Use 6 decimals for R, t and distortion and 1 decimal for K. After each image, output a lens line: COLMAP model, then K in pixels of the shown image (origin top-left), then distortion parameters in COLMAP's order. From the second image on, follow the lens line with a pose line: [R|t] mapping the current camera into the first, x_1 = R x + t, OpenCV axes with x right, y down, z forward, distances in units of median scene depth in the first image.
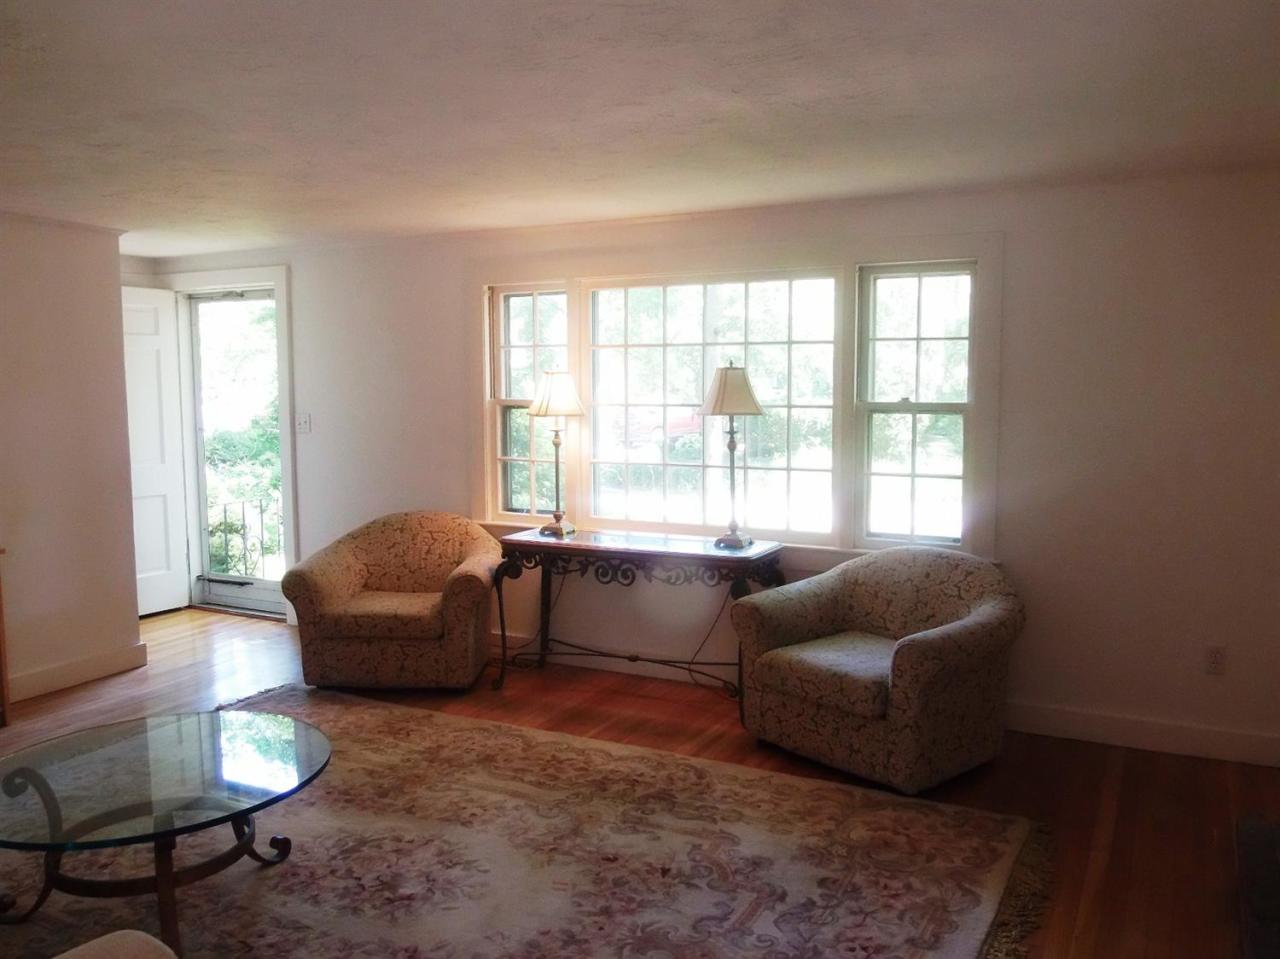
lens RADIAL K [[1029.8, 0, 604.7], [0, 1029.8, 482.4], [0, 0, 1]] dist [-0.016926, 0.026918]
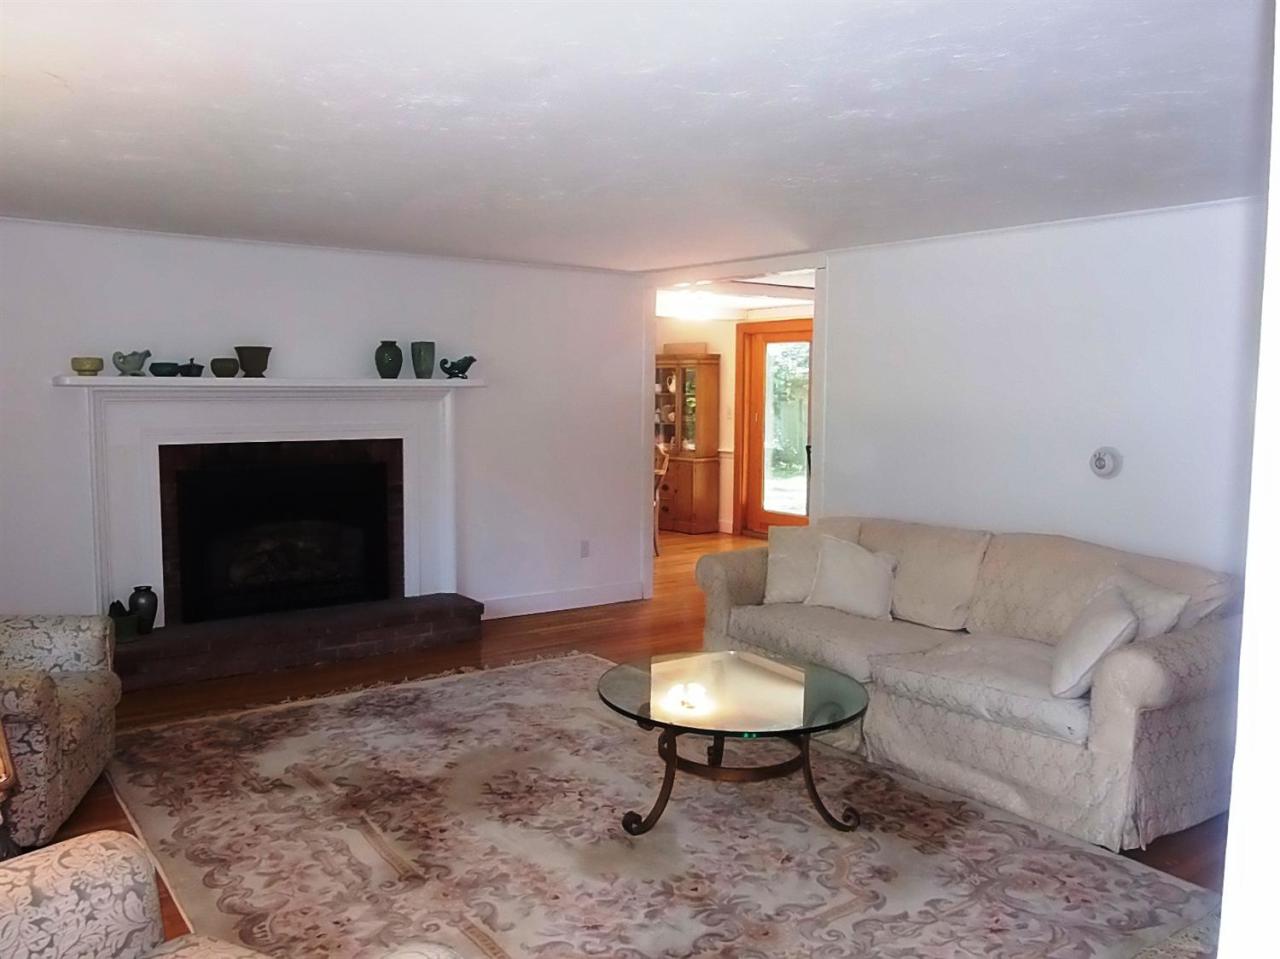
lens RADIAL K [[1029.8, 0, 607.4], [0, 1029.8, 473.4], [0, 0, 1]] dist [-0.016926, 0.026918]
pose [[-0.899166, -0.034060, 0.436281, -0.579164], [0.043182, 0.985195, 0.165909, -0.144647], [-0.435473, 0.168019, -0.884383, 1.468731]]
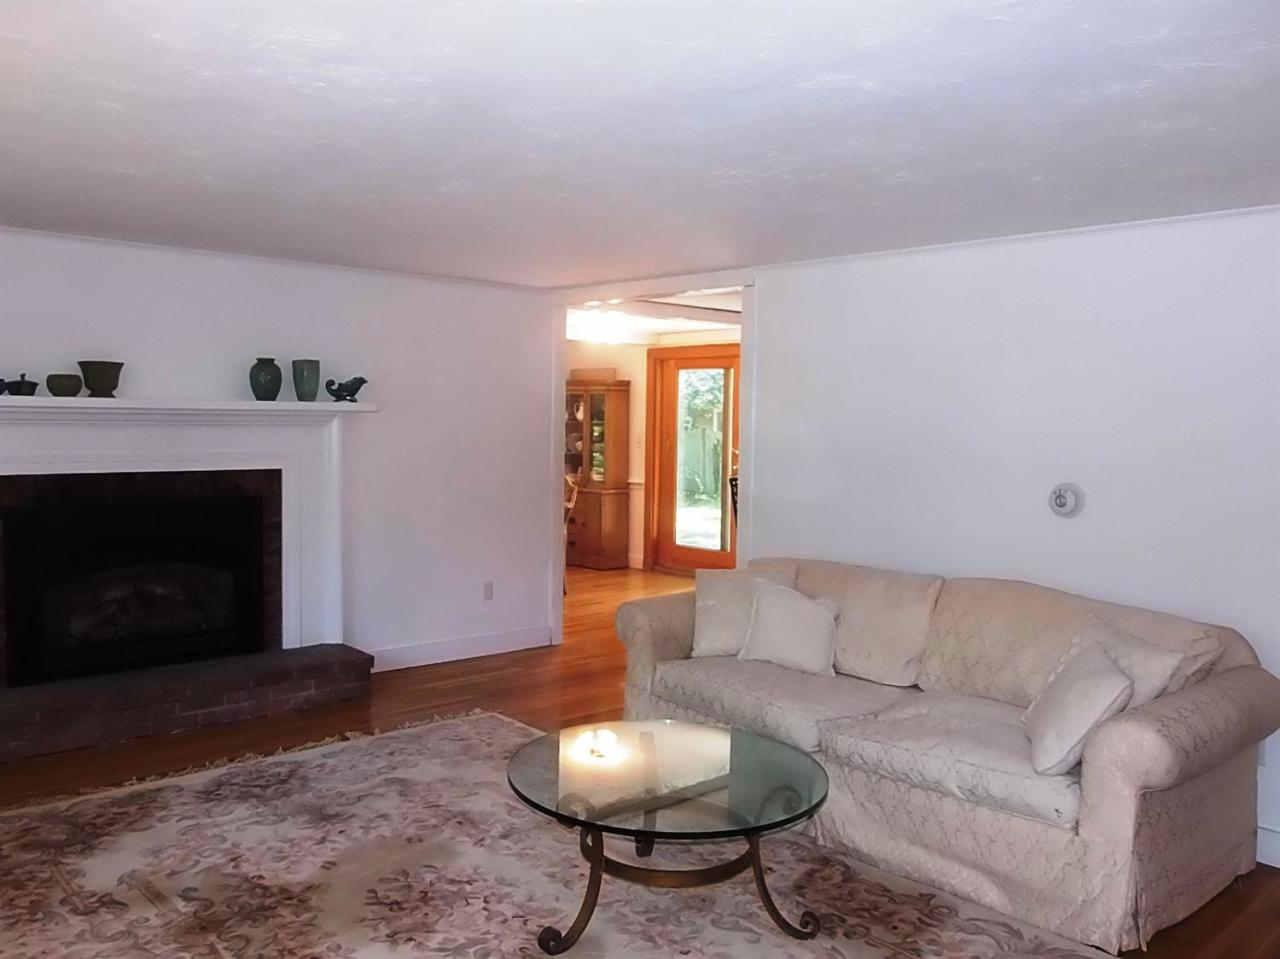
lens RADIAL K [[1029.8, 0, 610.8], [0, 1029.8, 477.3], [0, 0, 1]] dist [-0.016926, 0.026918]
pose [[-0.938364, -0.027190, 0.344576, -0.508287], [0.024872, 0.989005, 0.145774, -0.130610], [-0.344751, 0.145359, -0.927371, 1.345957]]
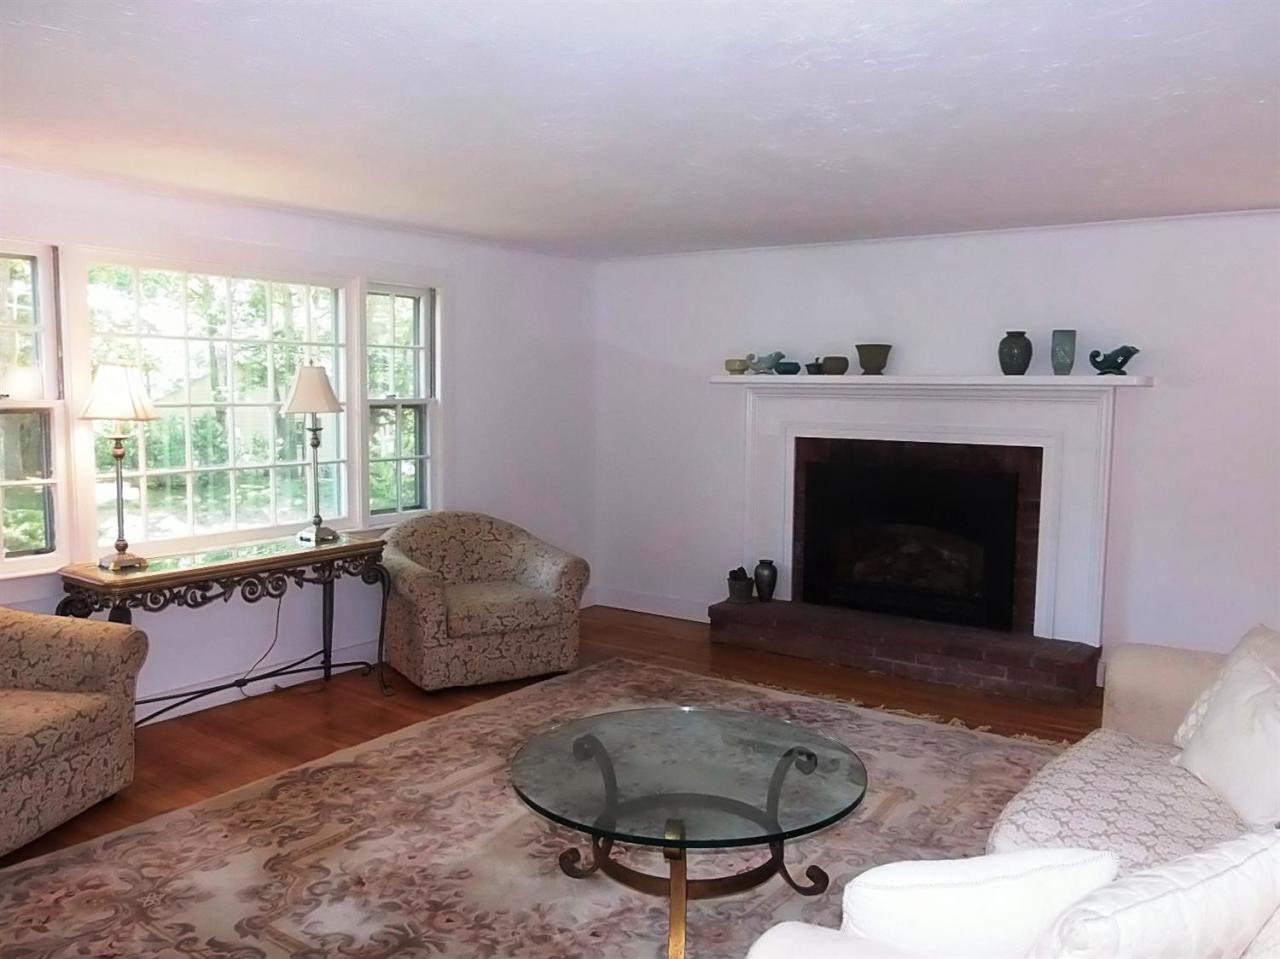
lens RADIAL K [[1029.8, 0, 637.8], [0, 1029.8, 478.0], [0, 0, 1]] dist [-0.016926, 0.026918]
pose [[0.120096, -0.078679, 0.989640, -0.954596], [0.082645, 0.994187, 0.069011, -0.050287], [-0.989316, 0.073501, 0.125900, 0.608618]]
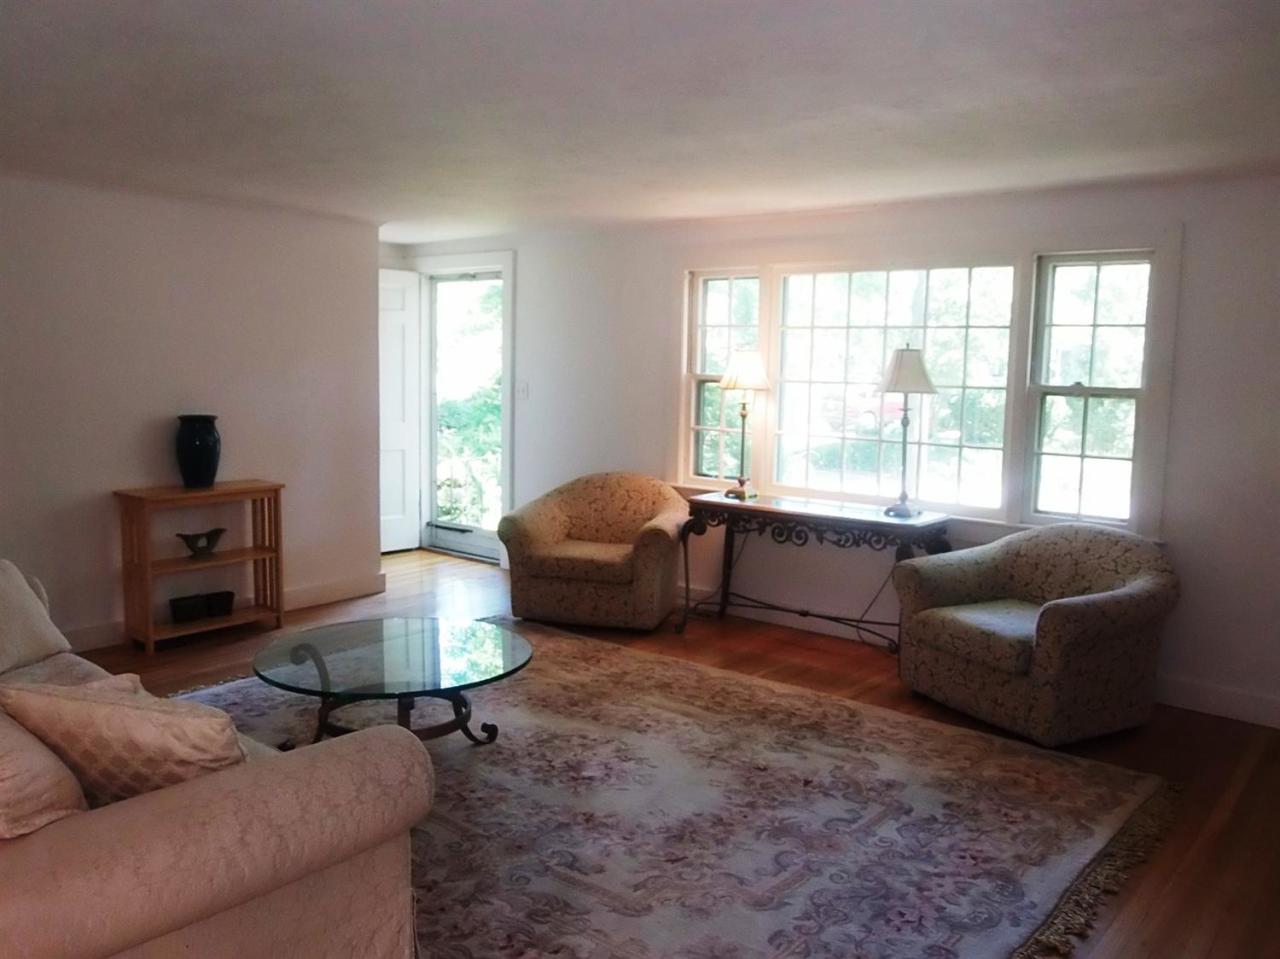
lens RADIAL K [[1029.8, 0, 600.6], [0, 1029.8, 470.7], [0, 0, 1]] dist [-0.016926, 0.026918]
pose [[0.977978, 0.045426, -0.203703, 0.037747], [-0.043751, 0.998961, 0.012720, 0.017615], [0.204069, -0.003527, 0.978950, -0.131095]]
